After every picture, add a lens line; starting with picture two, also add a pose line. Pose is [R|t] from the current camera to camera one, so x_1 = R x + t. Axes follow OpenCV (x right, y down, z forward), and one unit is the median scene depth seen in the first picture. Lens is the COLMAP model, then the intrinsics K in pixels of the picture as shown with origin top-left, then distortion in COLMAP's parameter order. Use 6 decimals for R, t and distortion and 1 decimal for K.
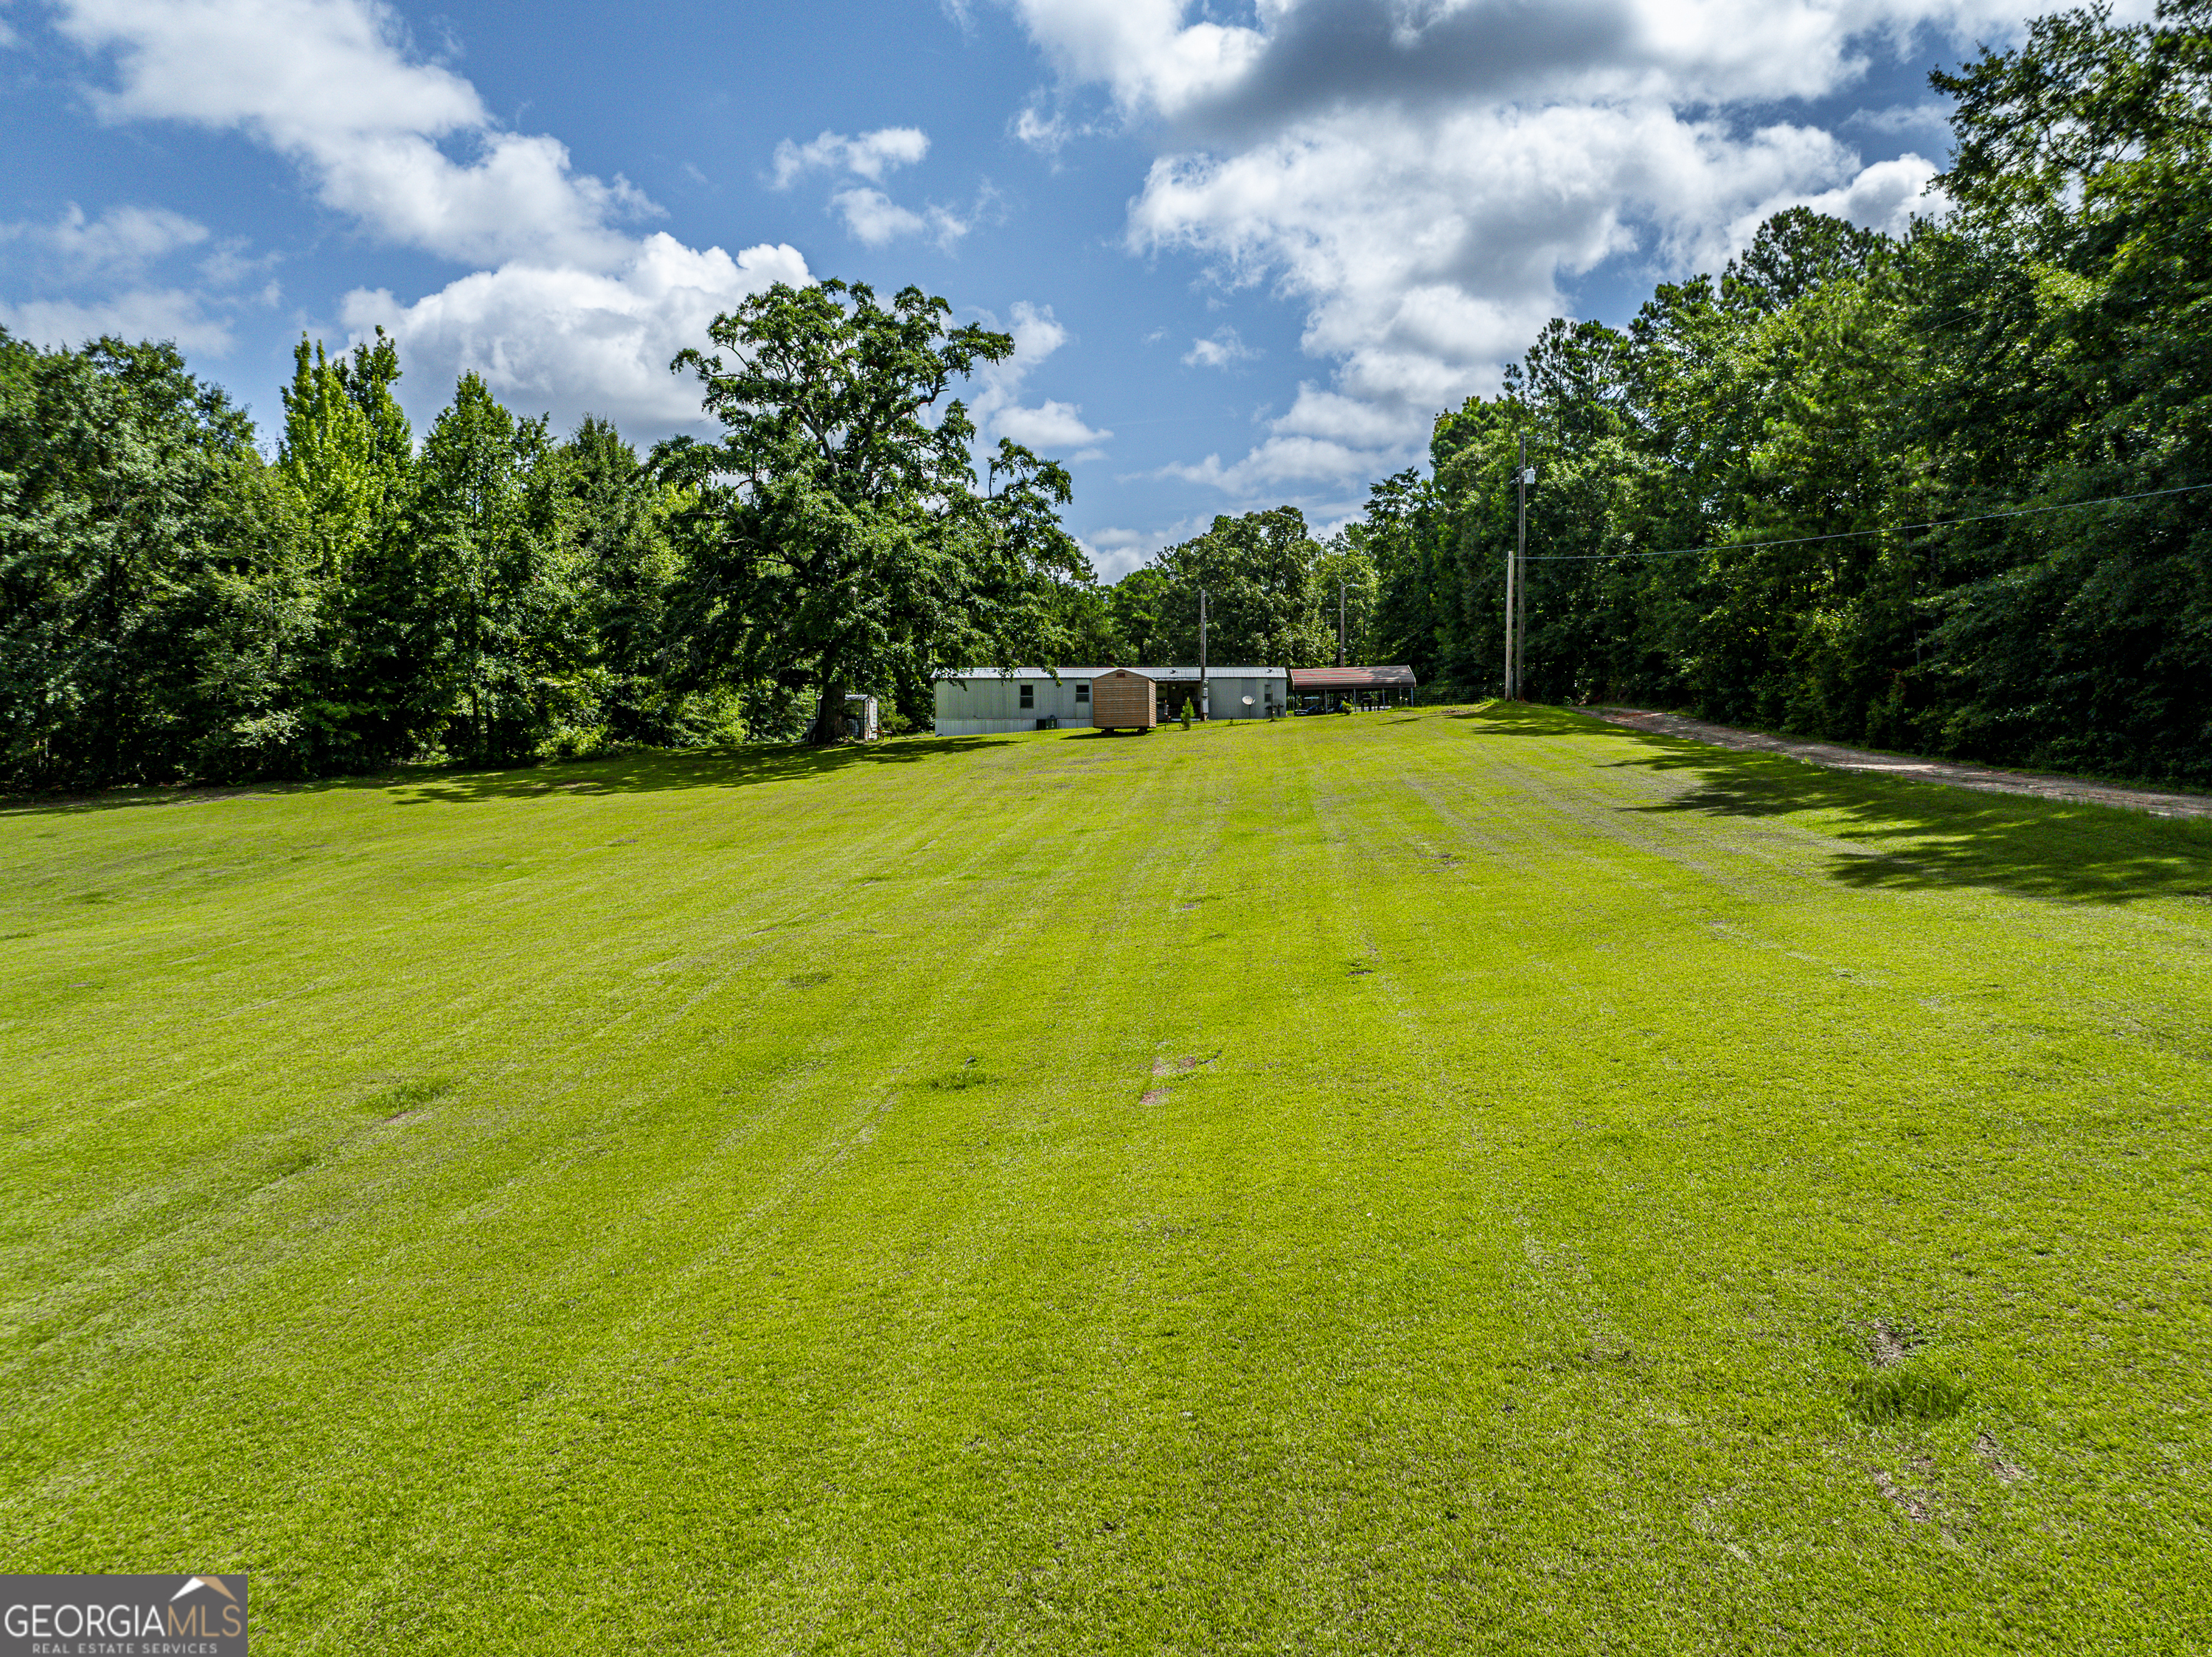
lens RADIAL K [[1545.2, 0, 1106.0], [0, 1545.2, 828.5], [0, 0, 1]] dist [-0.036030, -0.000735]
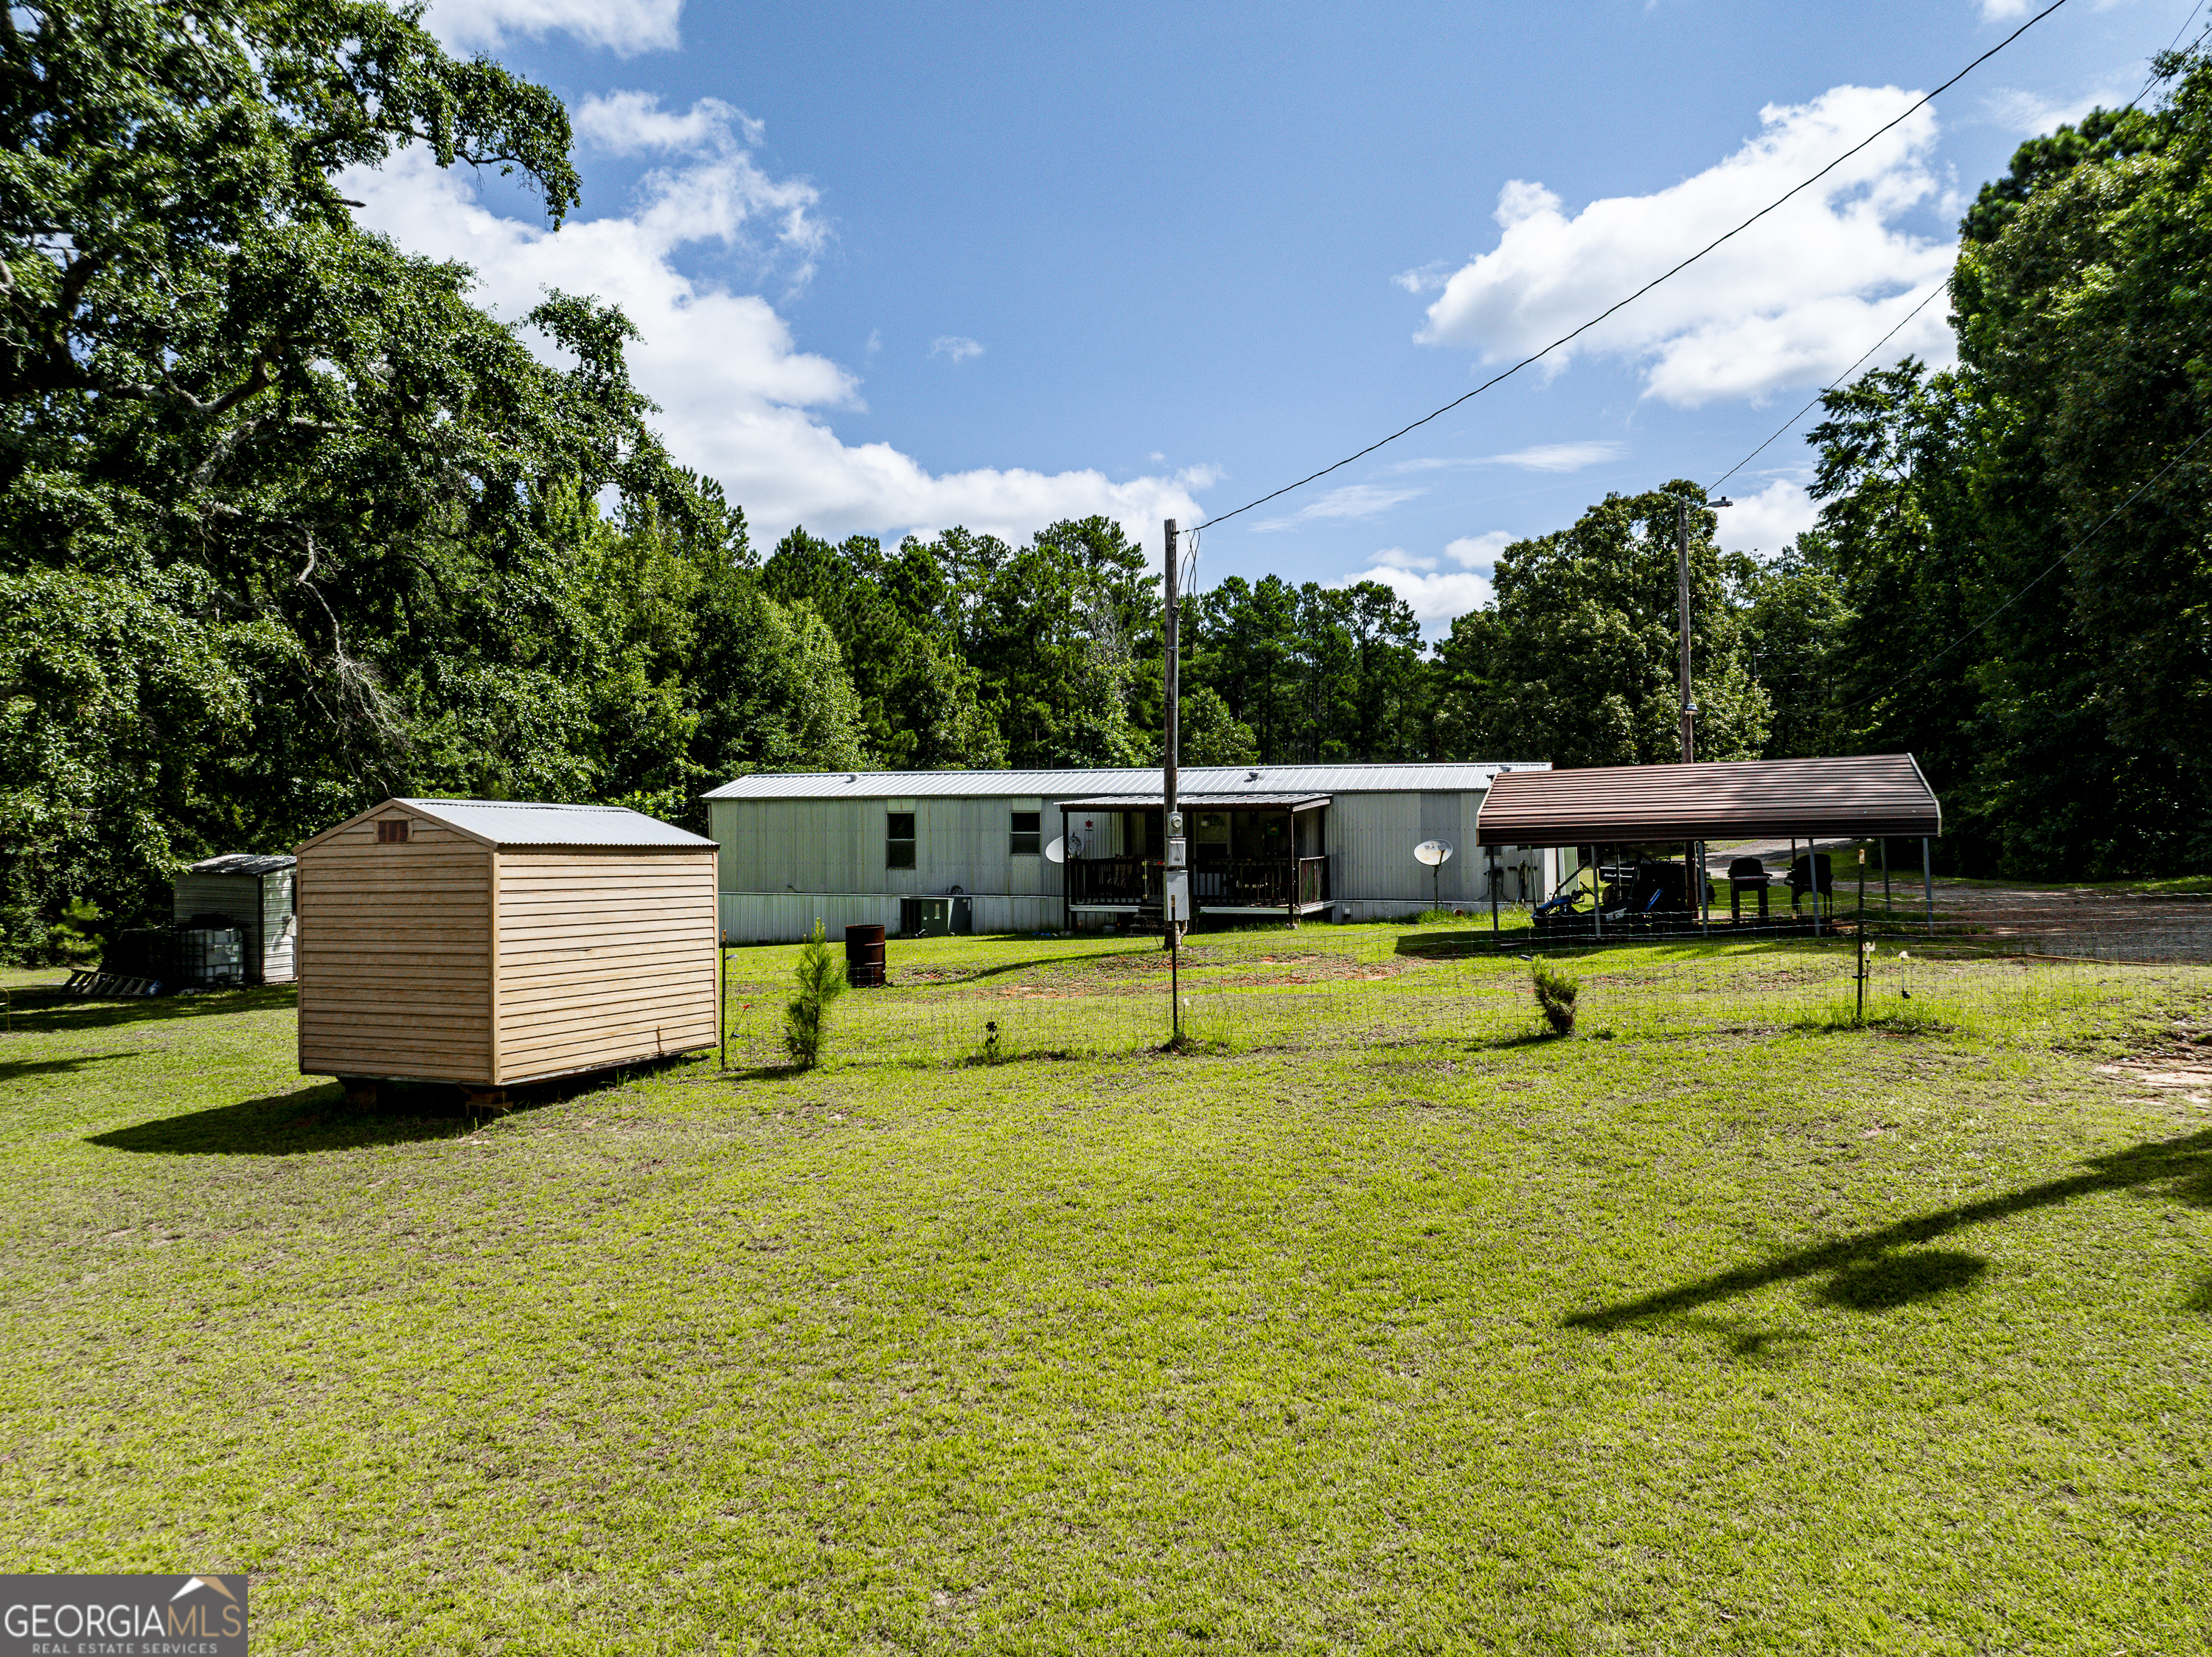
lens RADIAL K [[1545.2, 0, 1106.0], [0, 1545.2, 828.5], [0, 0, 1]] dist [-0.036030, -0.000735]
pose [[0.957818, -0.000150, -0.287375, 0.085076], [-0.016070, 0.998407, -0.054084, -0.046742], [0.286925, 0.056421, 0.956290, 0.430824]]
